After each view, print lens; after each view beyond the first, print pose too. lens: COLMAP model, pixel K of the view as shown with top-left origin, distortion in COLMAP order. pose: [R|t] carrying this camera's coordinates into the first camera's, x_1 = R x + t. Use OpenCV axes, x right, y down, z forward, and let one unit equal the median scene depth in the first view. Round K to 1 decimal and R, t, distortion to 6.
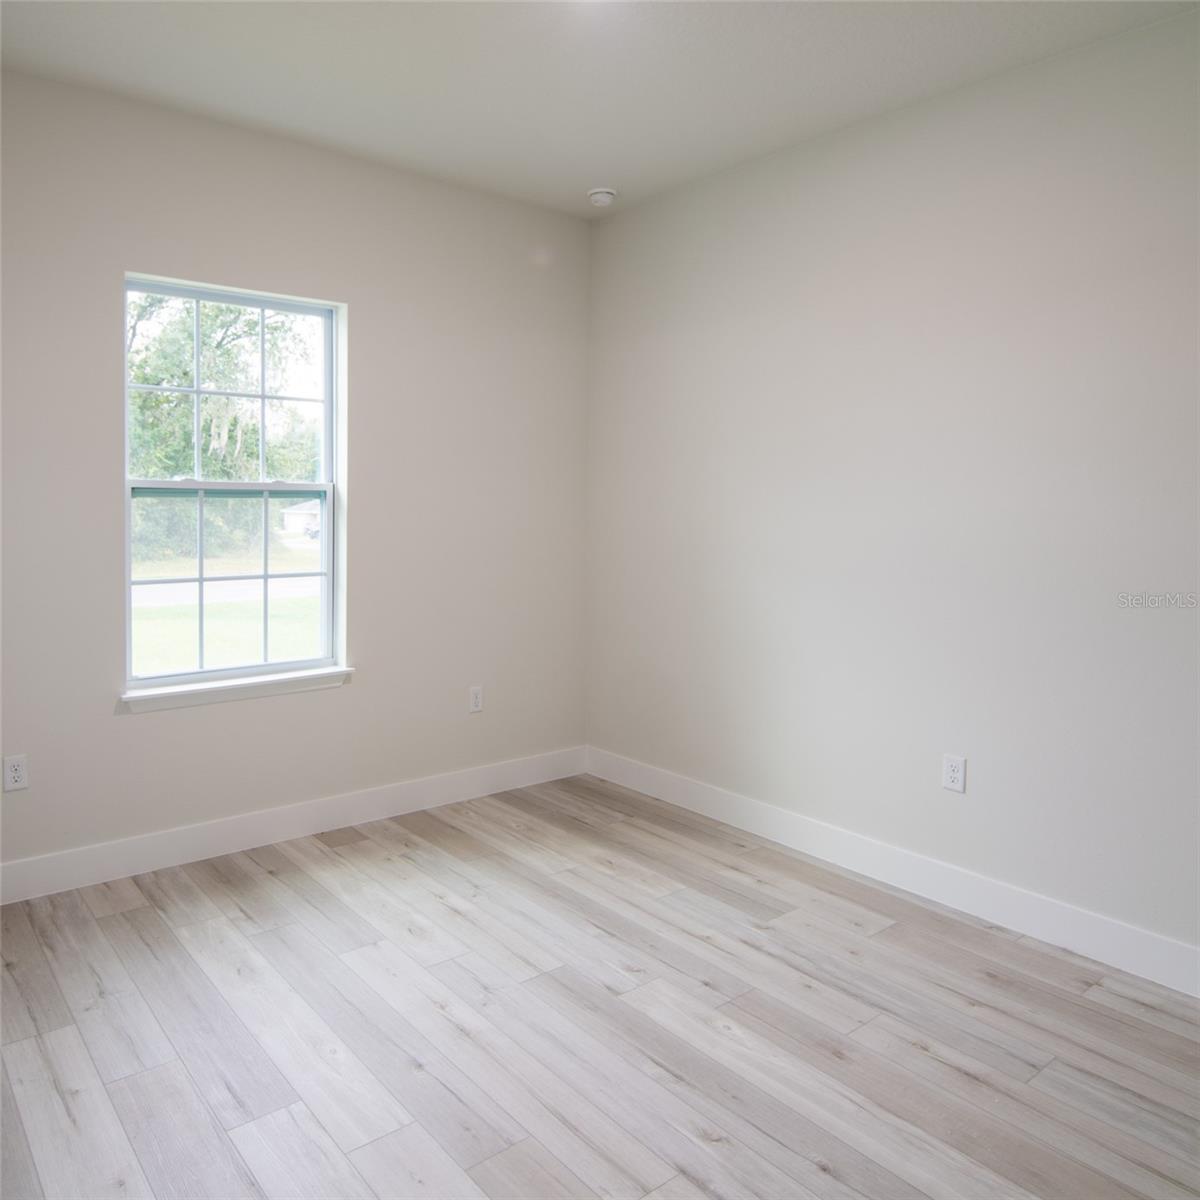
lens RADIAL K [[859.5, 0, 541.2], [0, 859.5, 544.3], [0, 0, 1]] dist [0.009386, 0.008761]
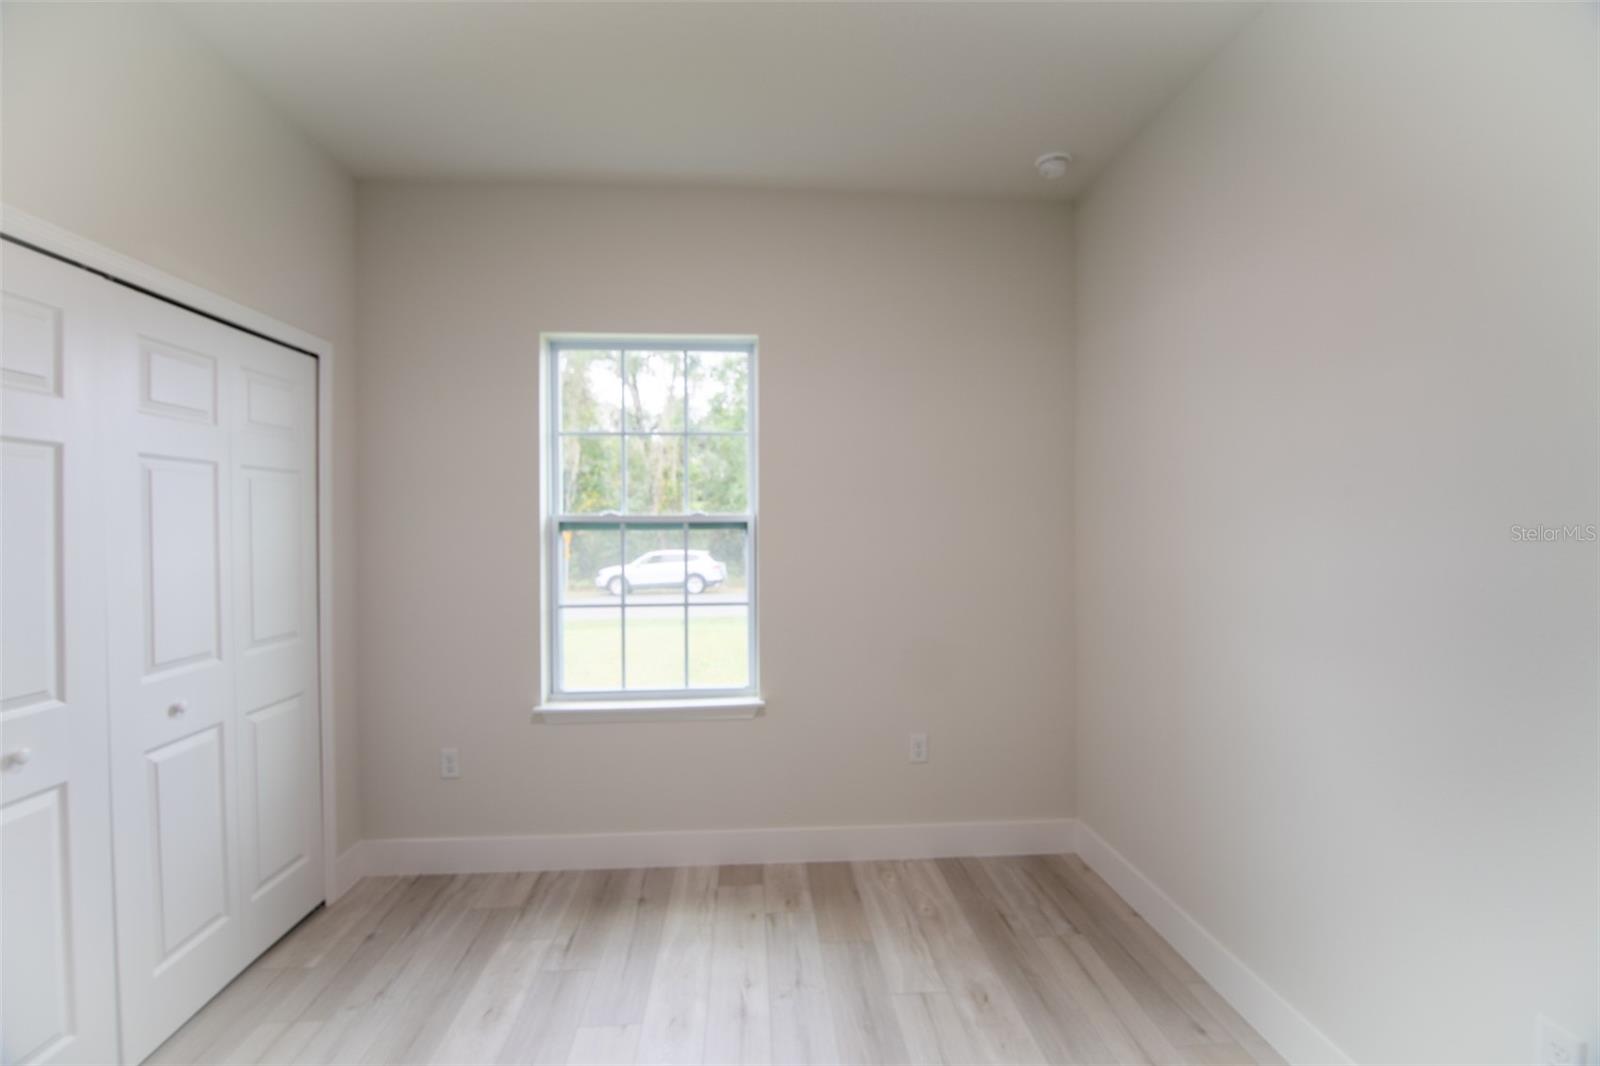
lens RADIAL K [[720.6, 0, 806.9], [0, 720.6, 538.8], [0, 0, 1]] dist [-0.005815, -0.005106]
pose [[0.842833, -0.007087, -0.538128, 0.278320], [-0.015130, 0.999206, -0.036857, -0.012906], [0.537962, 0.039207, 0.842057, 0.342635]]
